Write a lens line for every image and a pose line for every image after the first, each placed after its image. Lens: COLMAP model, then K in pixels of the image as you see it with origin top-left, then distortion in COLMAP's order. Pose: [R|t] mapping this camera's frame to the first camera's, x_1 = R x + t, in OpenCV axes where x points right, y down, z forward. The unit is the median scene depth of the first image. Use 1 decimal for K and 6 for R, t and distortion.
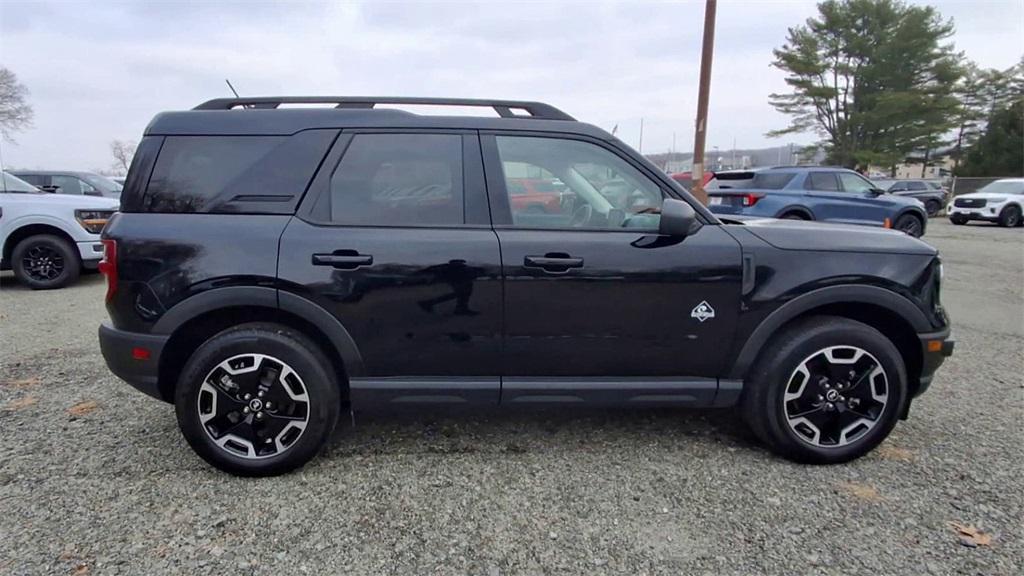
lens RADIAL K [[563.4, 0, 492.6], [0, 563.4, 287.0], [0, 0, 1]] dist [0.028569, -0.051121]
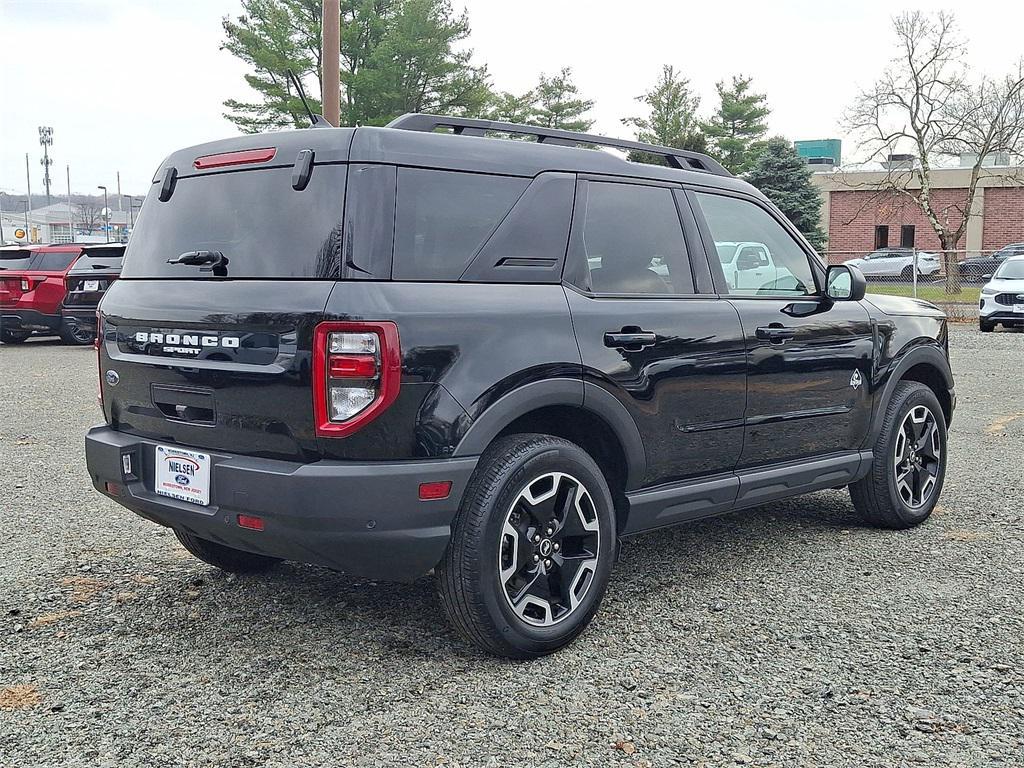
lens RADIAL K [[1186.2, 0, 512.0], [0, 1186.2, 384.0], [0, 0, 1]] dist [0.221983, -0.589006]
pose [[0.705190, -0.061082, 0.706382, -1.445052], [0.116670, 0.992698, -0.030632, 0.043242], [-0.699353, 0.104015, 0.707168, -0.054275]]
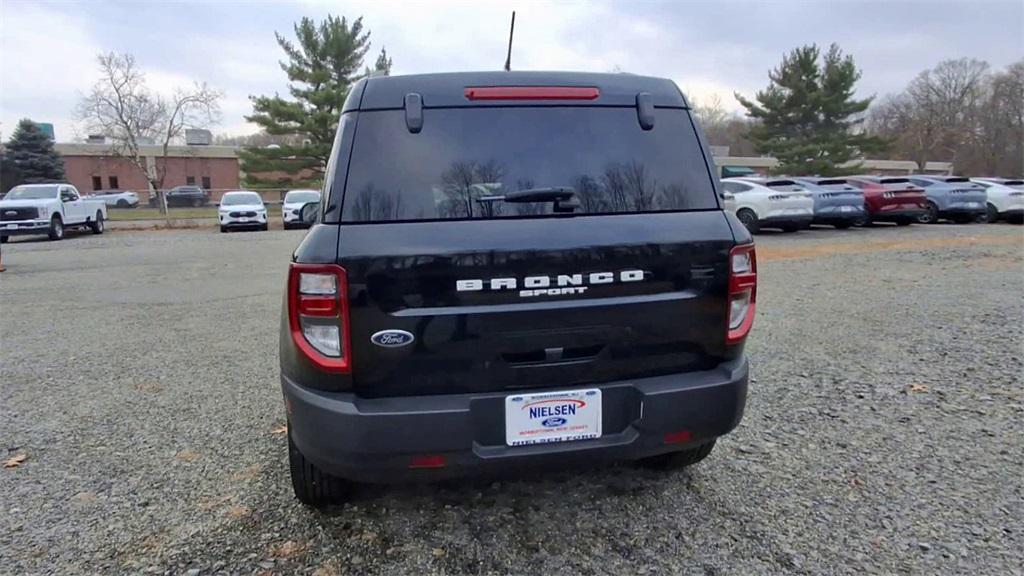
lens RADIAL K [[586.6, 0, 464.7], [0, 586.6, 288.4], [0, 0, 1]] dist [0.000844, -0.000321]
pose [[-0.144174, -0.150638, 0.978019, -1.350353], [0.192039, 0.965296, 0.176988, -0.226705], [-0.970739, 0.213335, -0.110242, 1.392277]]
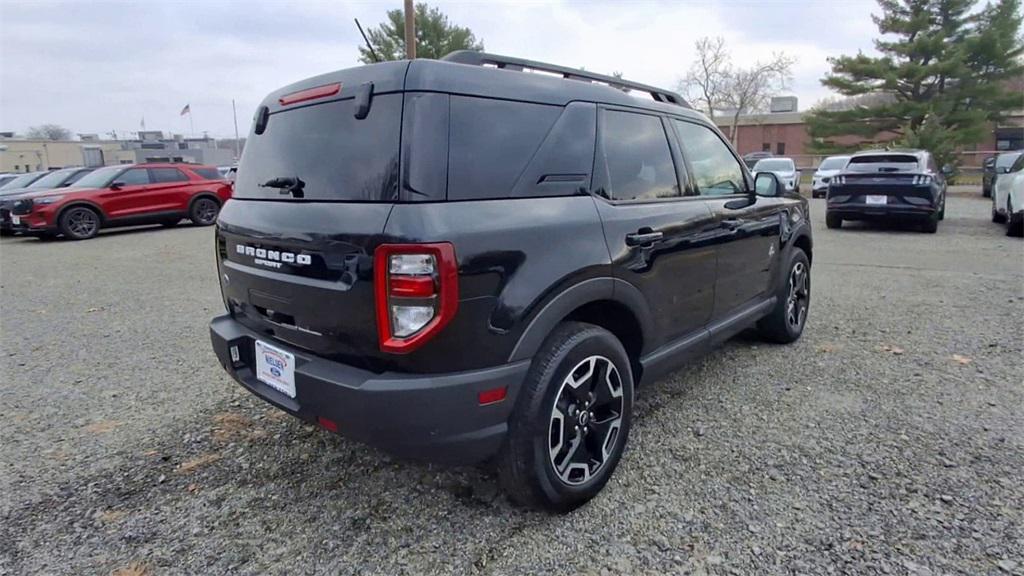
lens RADIAL K [[565.4, 0, 520.6], [0, 565.4, 255.7], [0, 0, 1]] dist [-0.005019, -0.001752]
pose [[0.686891, -0.118799, 0.716985, -1.028036], [0.141215, 0.989564, 0.028676, -0.069114], [-0.712909, 0.081552, 0.696499, 0.437089]]
